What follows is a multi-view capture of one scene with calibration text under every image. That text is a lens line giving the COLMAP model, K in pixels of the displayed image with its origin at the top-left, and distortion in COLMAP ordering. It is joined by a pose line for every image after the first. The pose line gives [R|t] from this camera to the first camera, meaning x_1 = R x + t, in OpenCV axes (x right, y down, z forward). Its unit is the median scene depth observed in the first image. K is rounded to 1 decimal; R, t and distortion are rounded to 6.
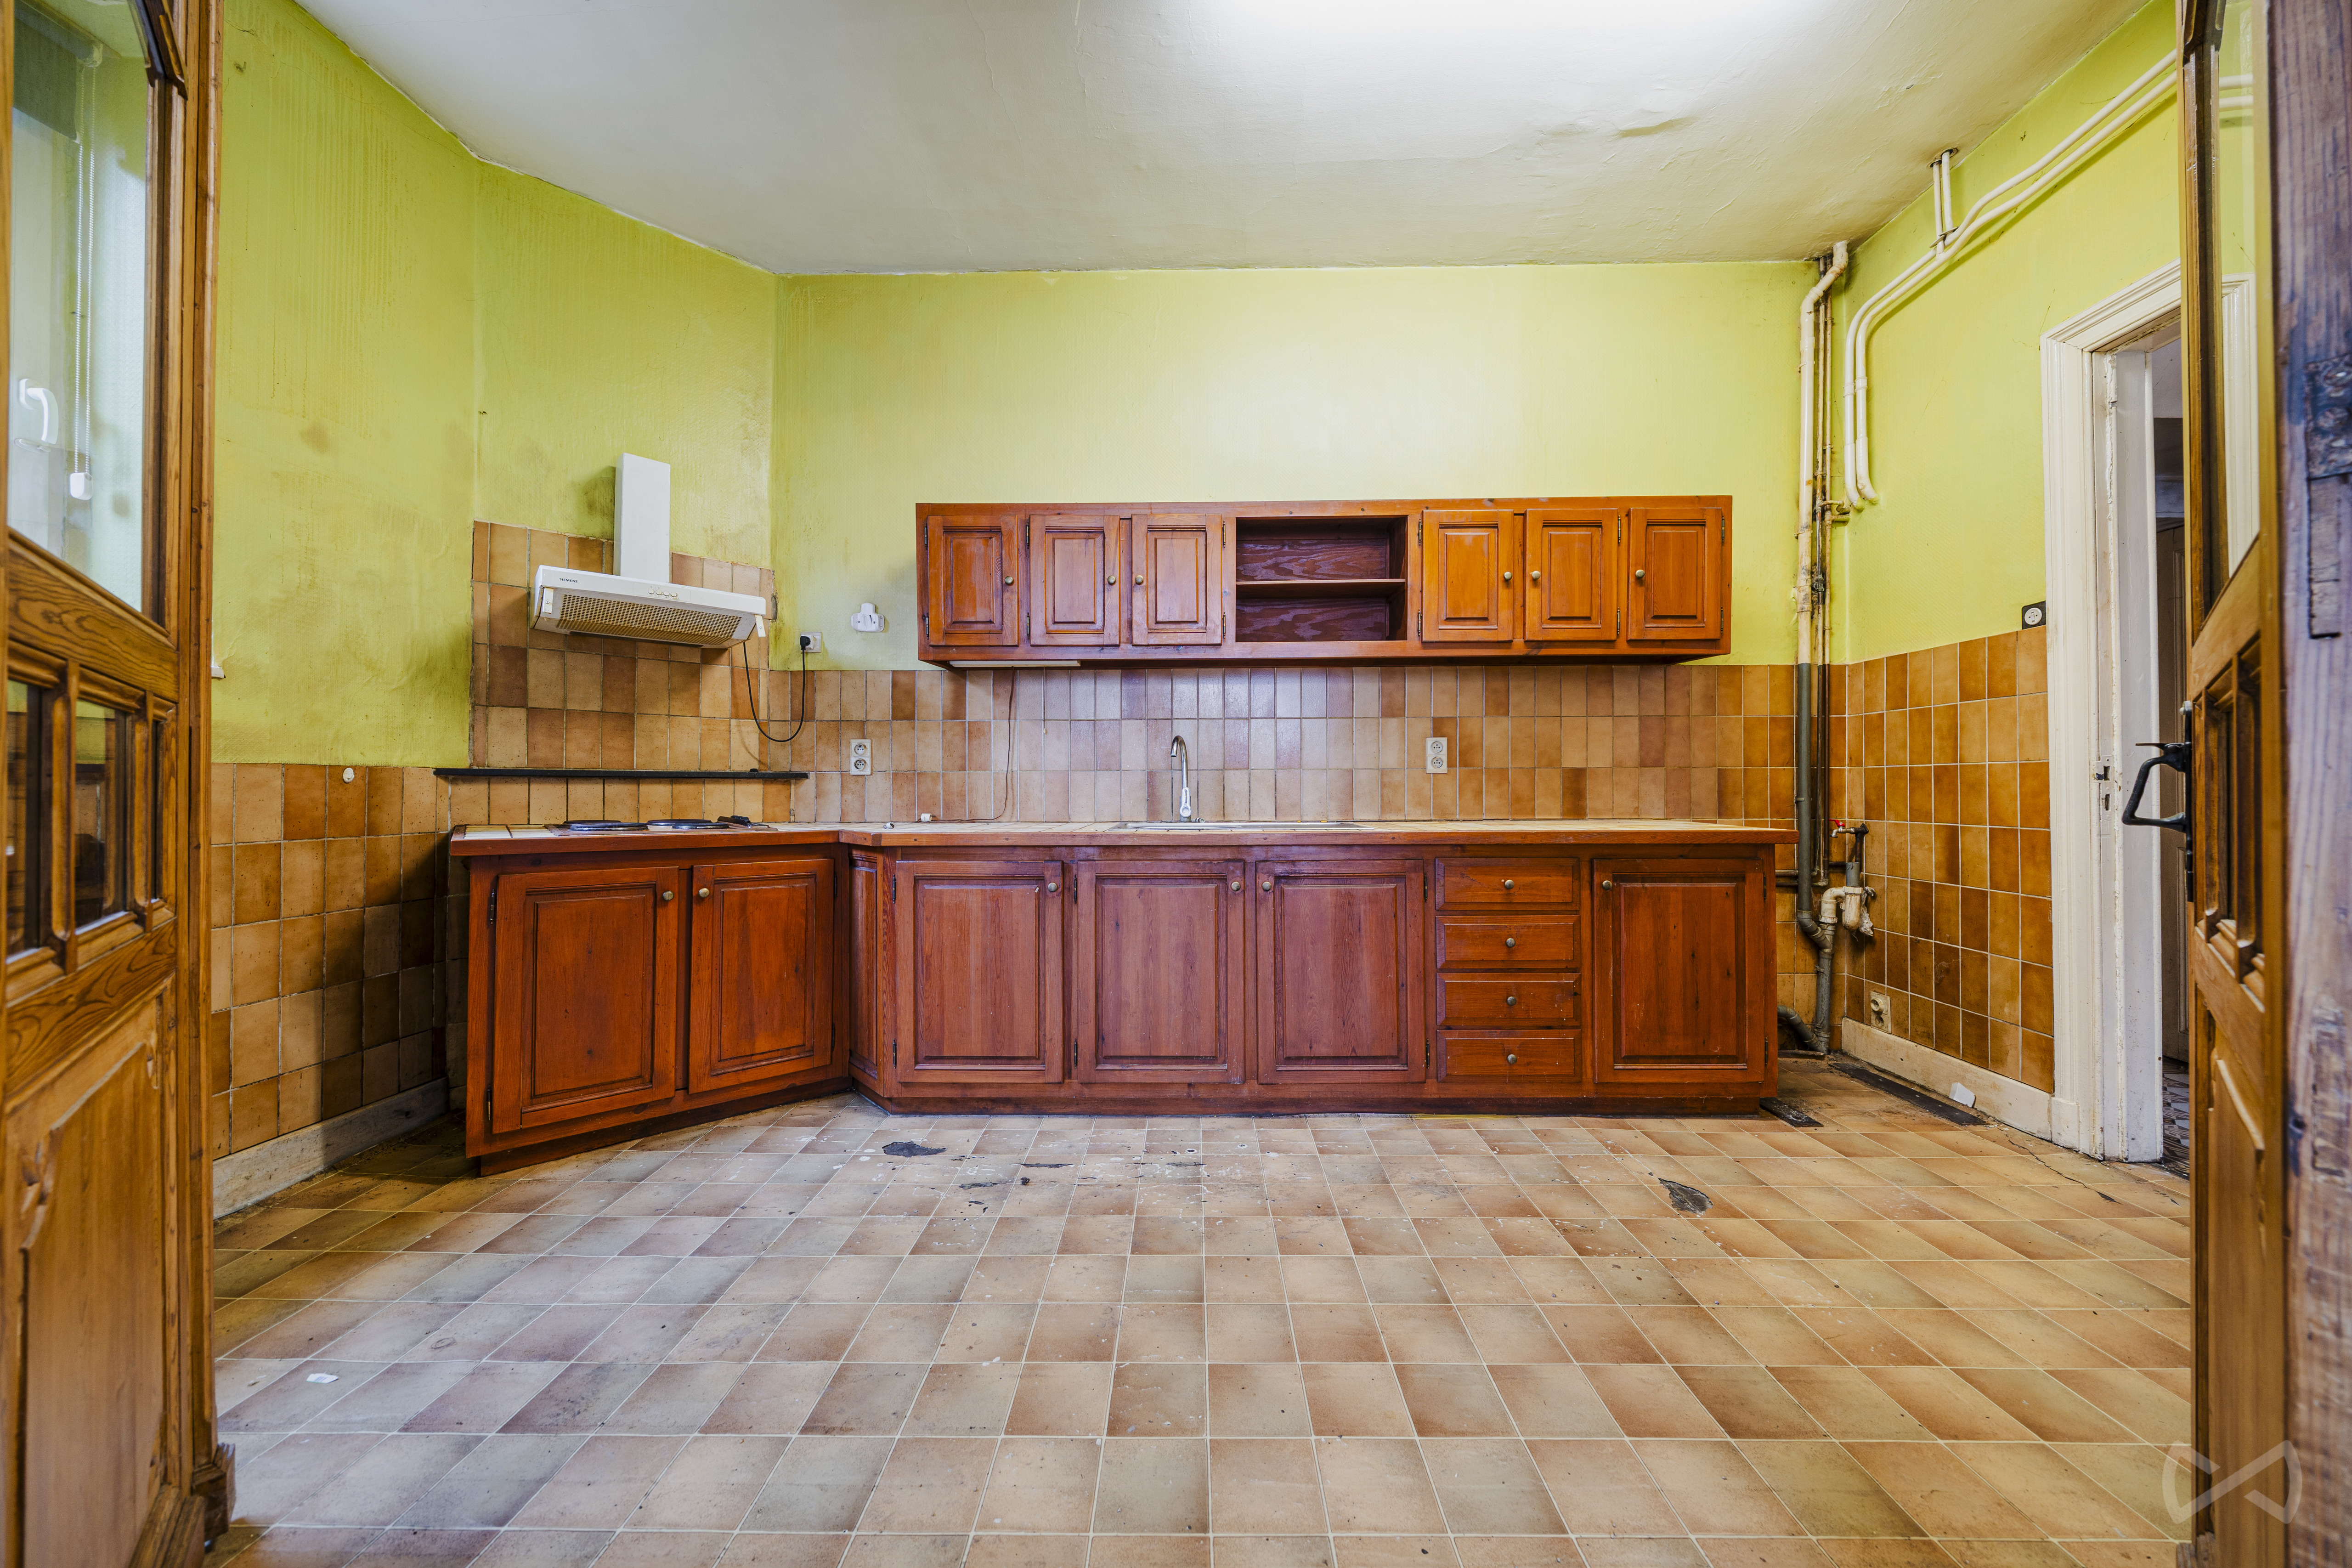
lens RADIAL K [[800.0, 0, 1178.9], [0, 800.0, 780.9], [0, 0, 1]] dist [-0.010342, 0.000005]
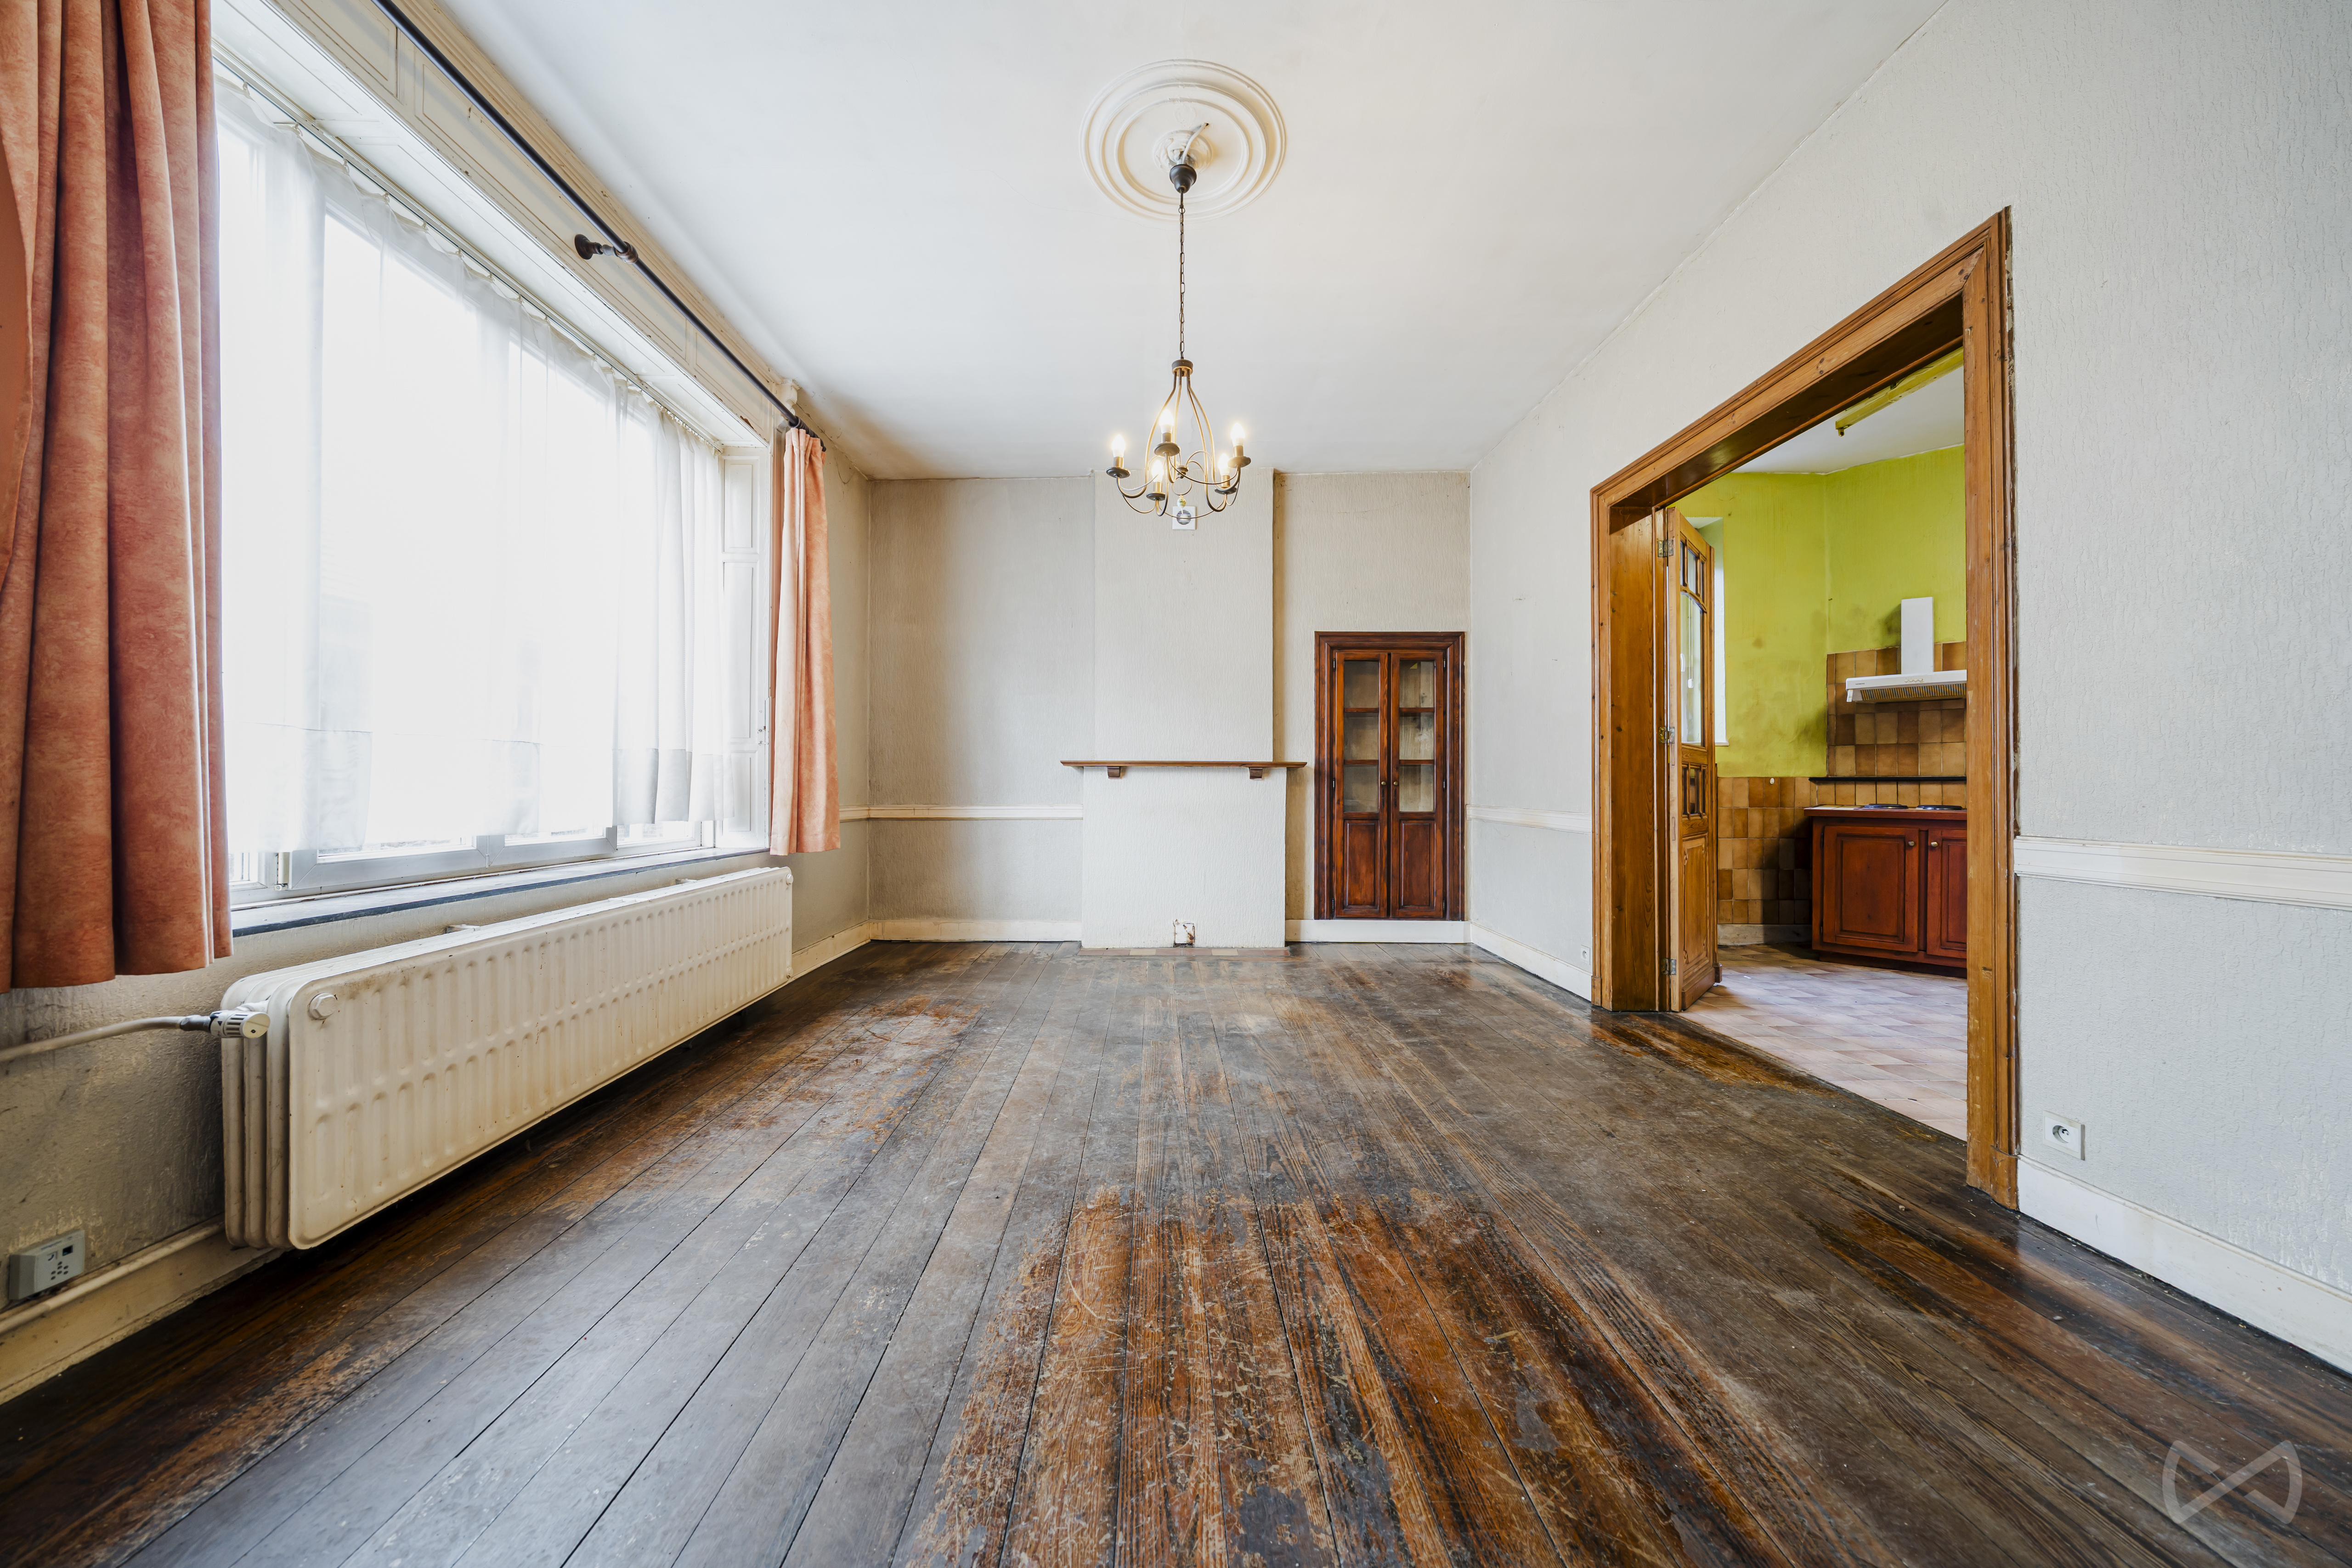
lens RADIAL K [[800.0, 0, 1178.9], [0, 800.0, 780.9], [0, 0, 1]] dist [-0.010342, 0.000005]
pose [[0.044959, -0.005633, -0.998973, 1.076825], [0.007788, 0.999956, -0.005288, -0.007854], [0.998958, -0.007543, 0.045001, -0.759632]]
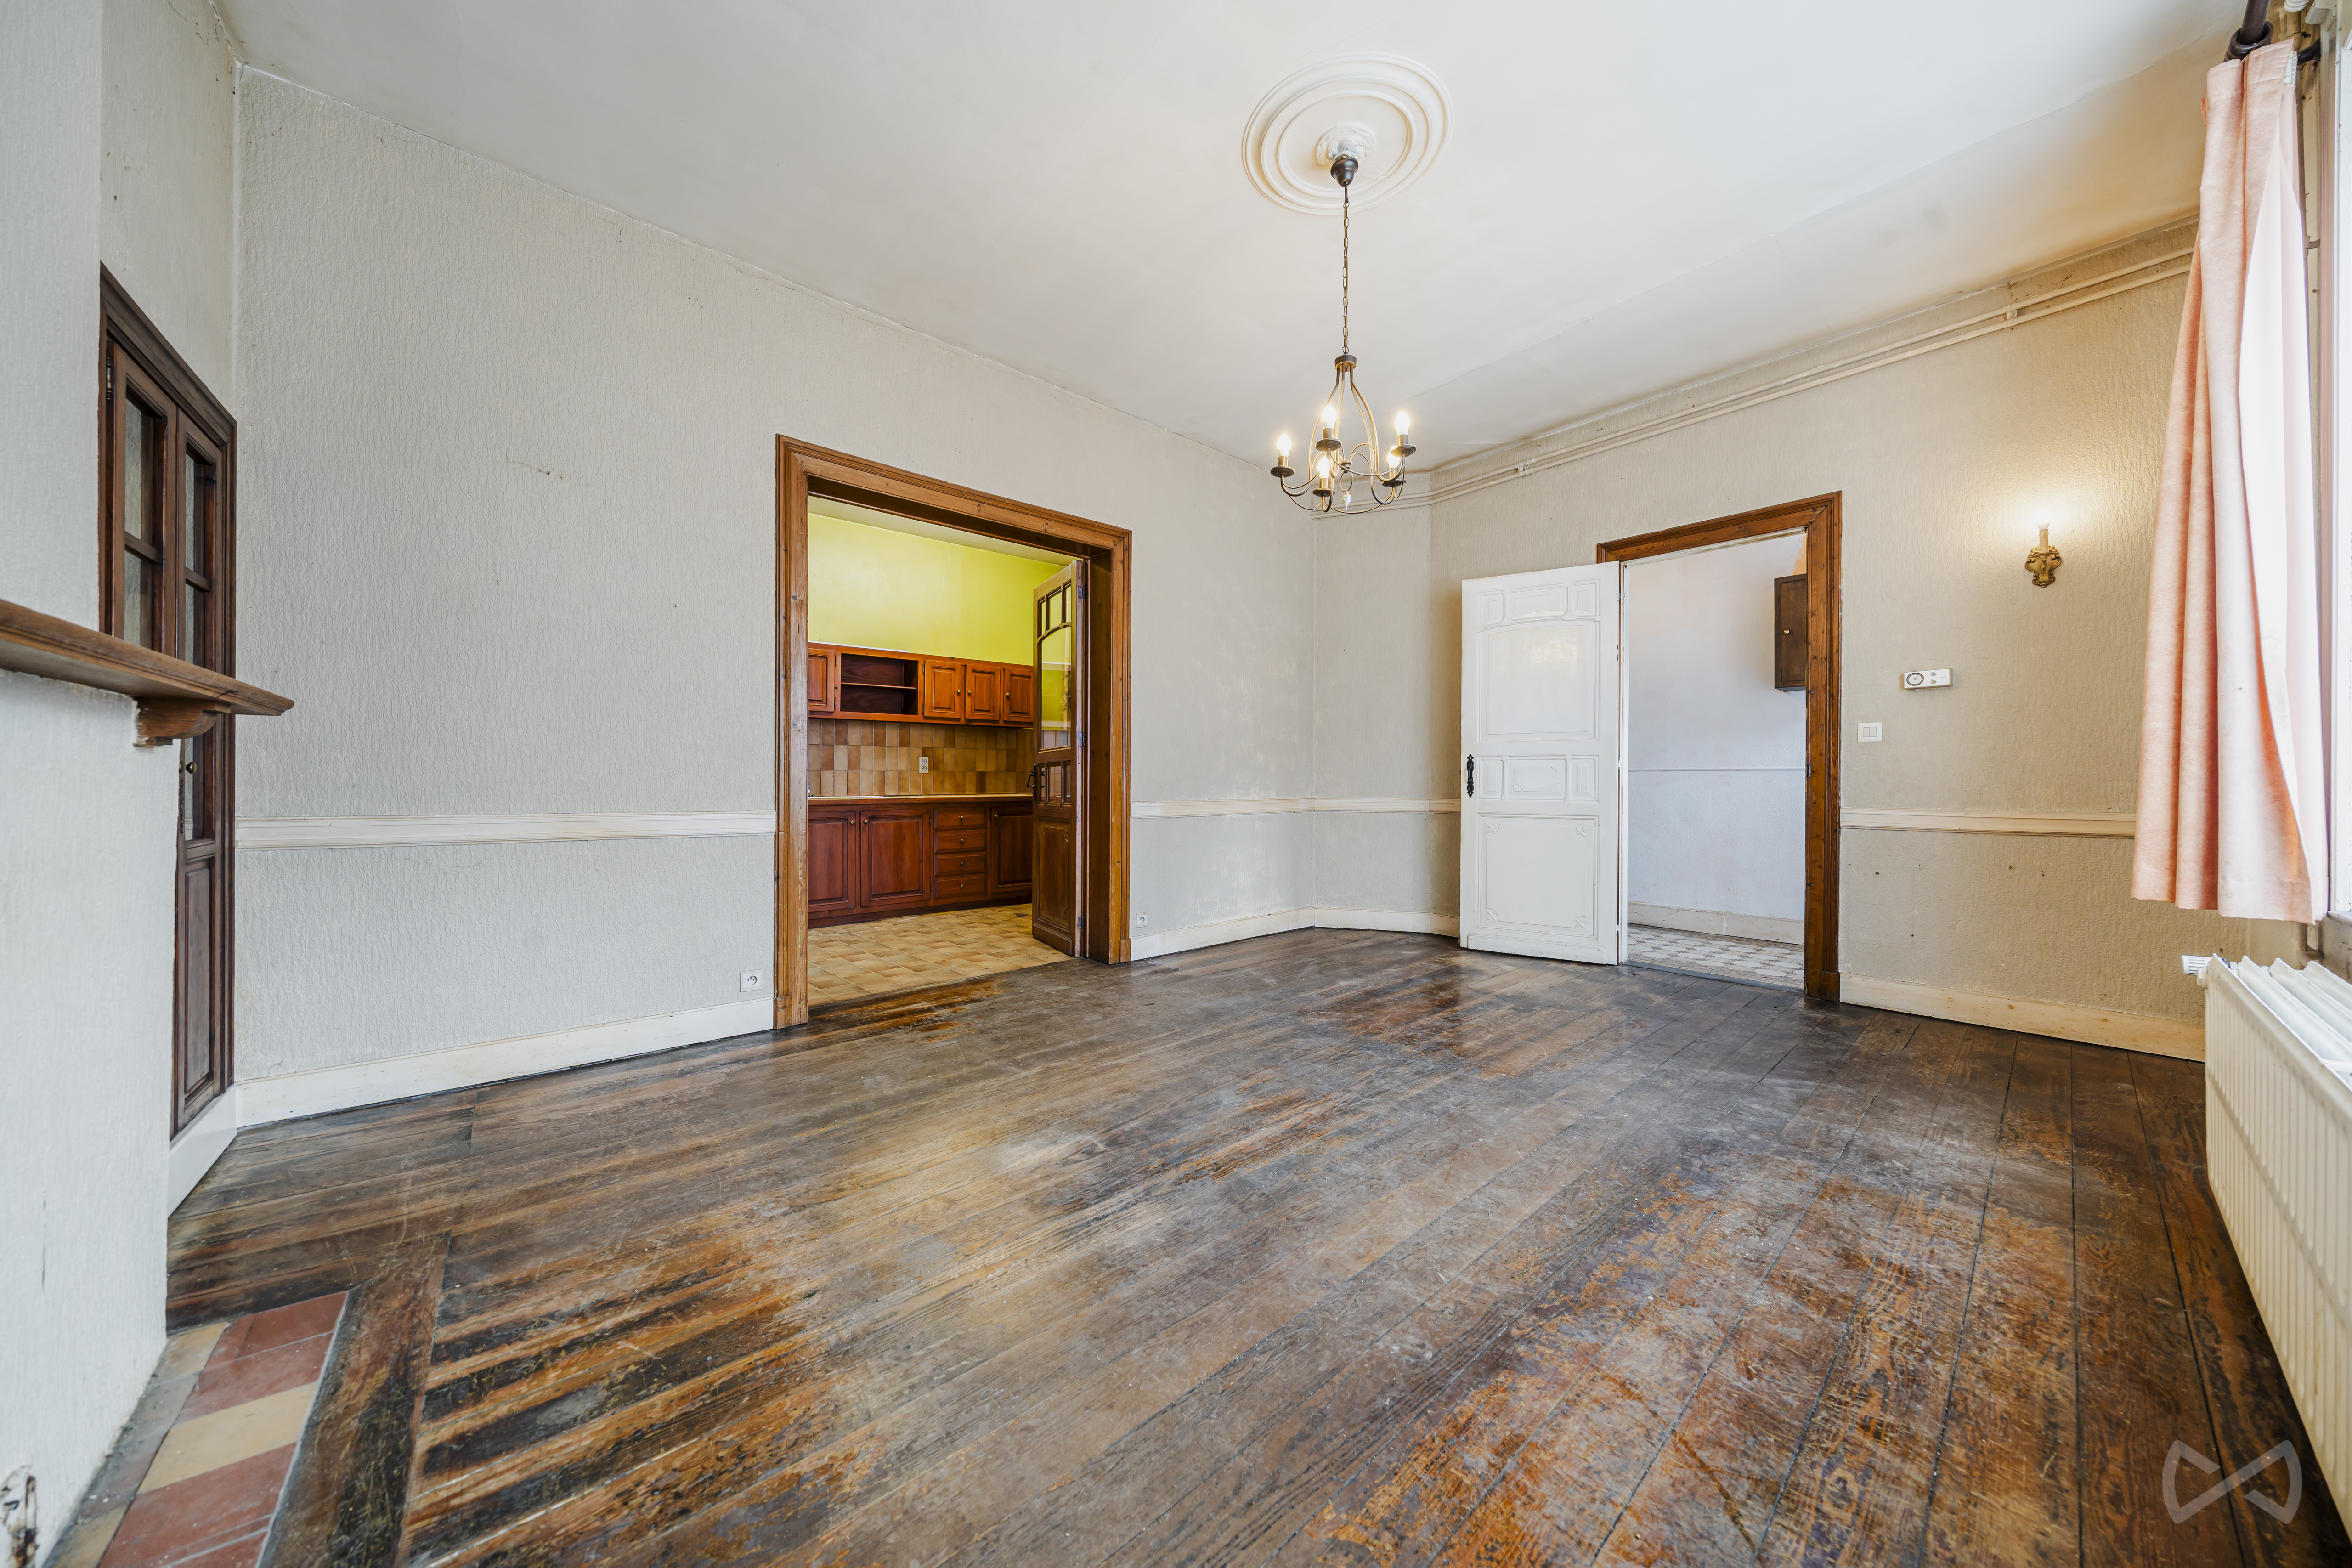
lens RADIAL K [[800.0, 0, 1178.9], [0, 800.0, 780.9], [0, 0, 1]] dist [-0.010342, 0.000005]
pose [[0.731848, 0.003167, 0.681461, -0.806580], [-0.009971, 0.999932, 0.006061, -0.010215], [-0.681395, -0.011231, 0.731830, -1.317882]]
